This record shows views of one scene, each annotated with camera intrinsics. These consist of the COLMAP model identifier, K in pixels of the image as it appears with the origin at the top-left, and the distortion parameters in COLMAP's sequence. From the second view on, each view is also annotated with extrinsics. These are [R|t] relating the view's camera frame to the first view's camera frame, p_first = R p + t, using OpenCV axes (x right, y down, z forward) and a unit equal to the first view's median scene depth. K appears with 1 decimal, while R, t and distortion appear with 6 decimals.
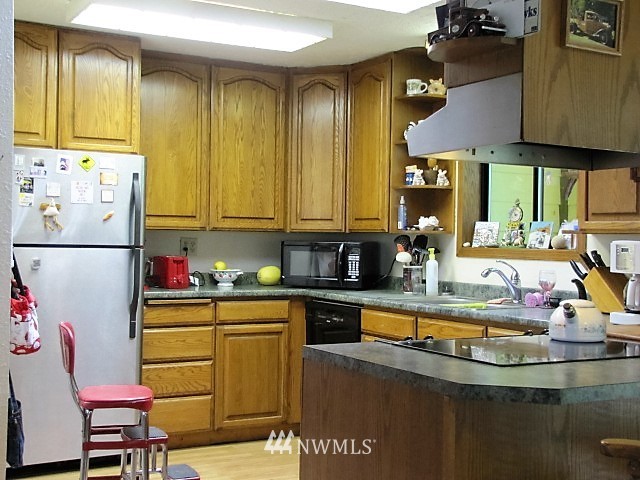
lens RADIAL K [[894.2, 0, 318.2], [0, 894.2, 237.3], [0, 0, 1]] dist [0.023429, 0.000000]
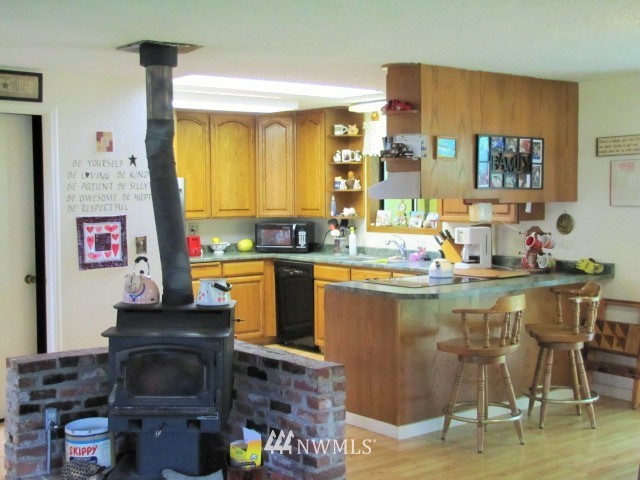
lens RADIAL K [[894.2, 0, 320.8], [0, 894.2, 241.4], [0, 0, 1]] dist [0.023429, 0.000000]
pose [[0.985682, -0.031768, 0.165598, -0.205702], [0.021761, 0.997845, 0.061902, -0.065026], [-0.167208, -0.057412, 0.984249, -0.628707]]
